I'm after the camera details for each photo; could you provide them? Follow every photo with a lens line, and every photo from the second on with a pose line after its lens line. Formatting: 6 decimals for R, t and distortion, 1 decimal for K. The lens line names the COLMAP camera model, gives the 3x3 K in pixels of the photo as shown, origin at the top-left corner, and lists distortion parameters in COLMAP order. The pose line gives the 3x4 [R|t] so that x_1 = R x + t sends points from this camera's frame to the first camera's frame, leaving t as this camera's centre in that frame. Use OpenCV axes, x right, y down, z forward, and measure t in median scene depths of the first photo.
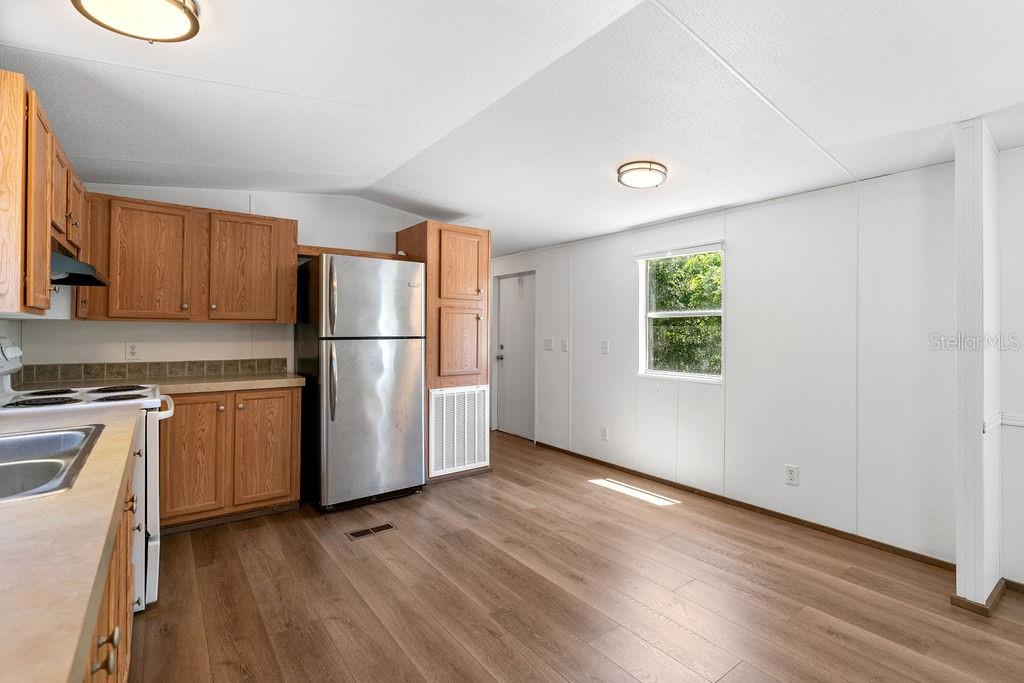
lens RADIAL K [[472.8, 0, 515.4], [0, 472.8, 327.0], [0, 0, 1]] dist [-0.006877, 0.000271]
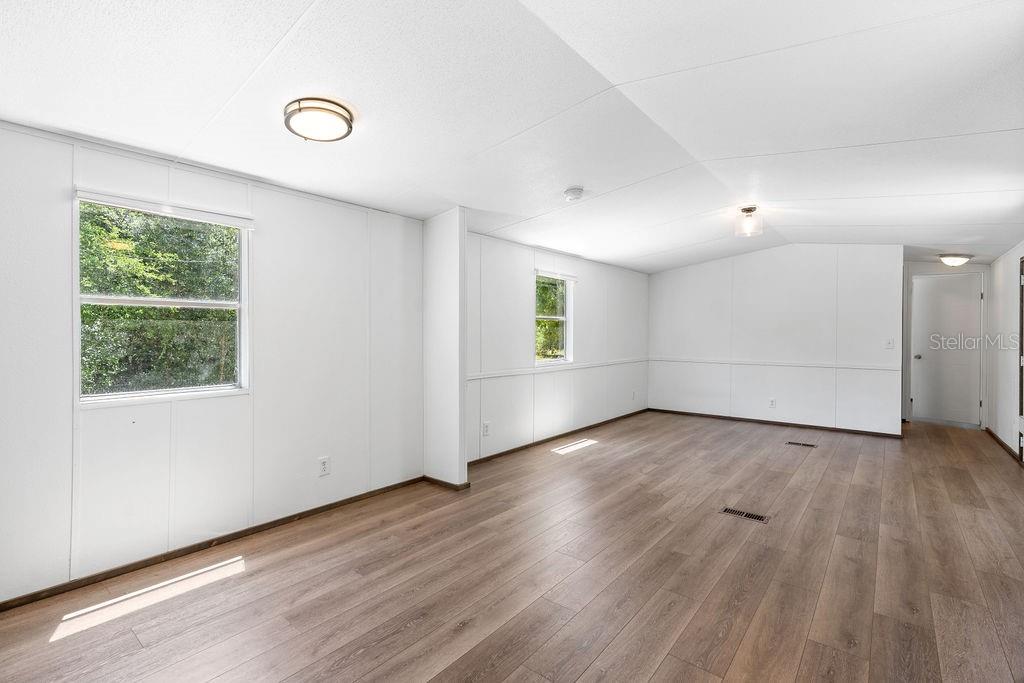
lens RADIAL K [[465.6, 0, 510.7], [0, 465.6, 344.9], [0, 0, 1]] dist [-0.008109, 0.001219]
pose [[-0.231607, -0.030861, 0.972320, -0.467981], [-0.012407, 0.999509, 0.028769, 0.009503], [-0.972730, -0.005400, -0.231876, 0.778696]]
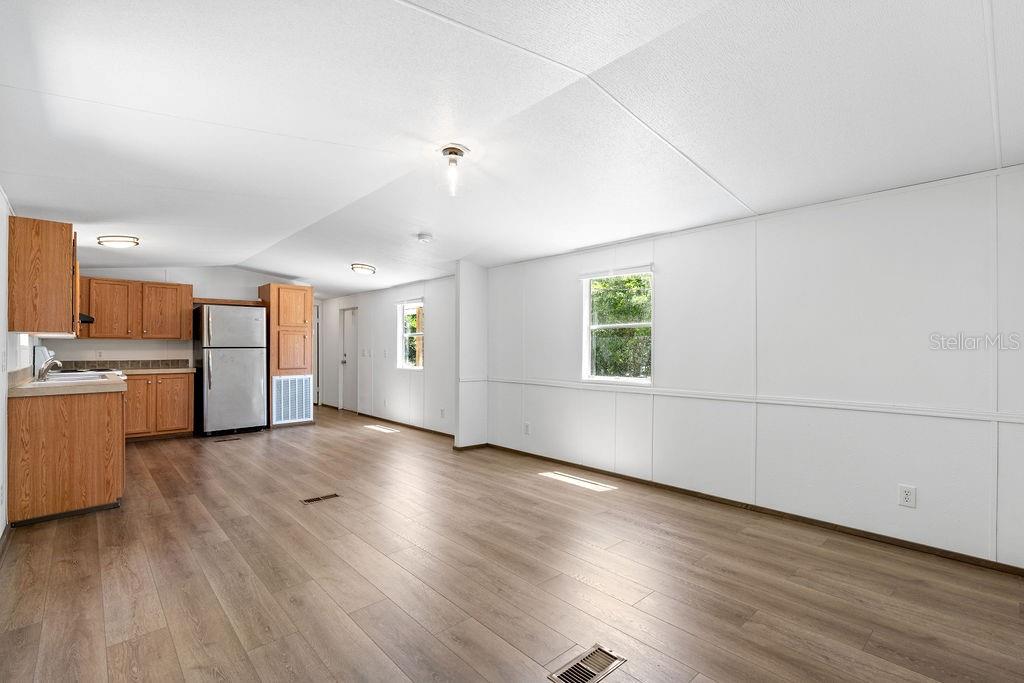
lens RADIAL K [[465.6, 0, 510.7], [0, 465.6, 344.9], [0, 0, 1]] dist [-0.008109, 0.001219]
pose [[0.995312, -0.003689, 0.096647, 0.639145], [0.003370, 0.999988, 0.003472, 0.009990], [-0.096658, -0.003130, 0.995313, -0.990709]]
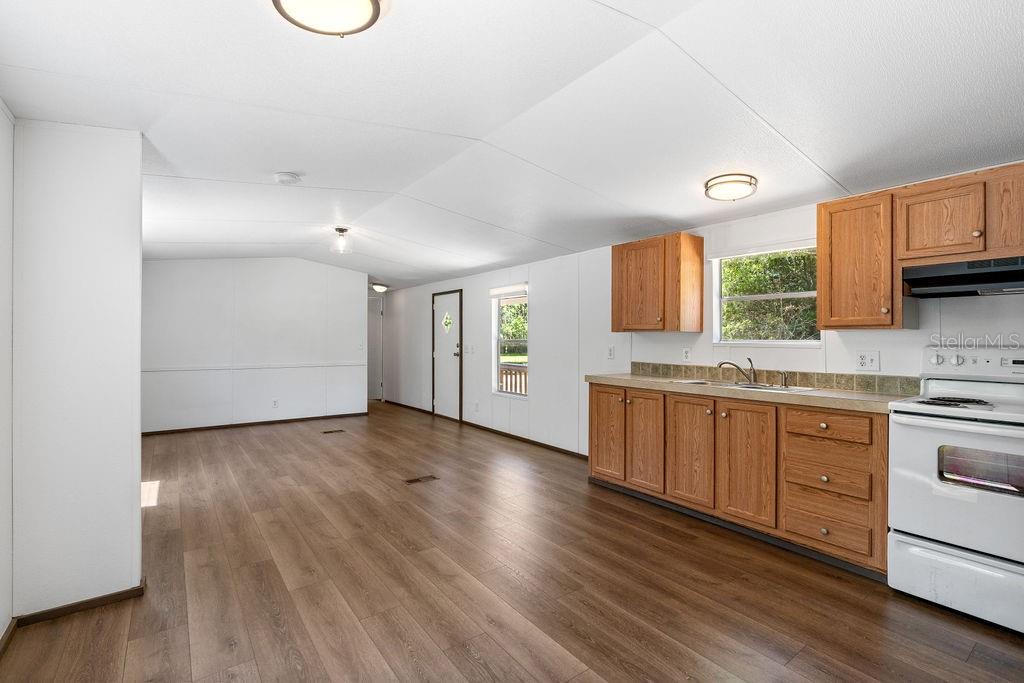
lens RADIAL K [[465.6, 0, 510.7], [0, 465.6, 344.9], [0, 0, 1]] dist [-0.008109, 0.001219]
pose [[-0.999898, -0.011092, 0.009043, 0.071839], [-0.011072, 0.999936, 0.002296, 0.017935], [-0.009068, 0.002196, -0.999956, 1.294961]]
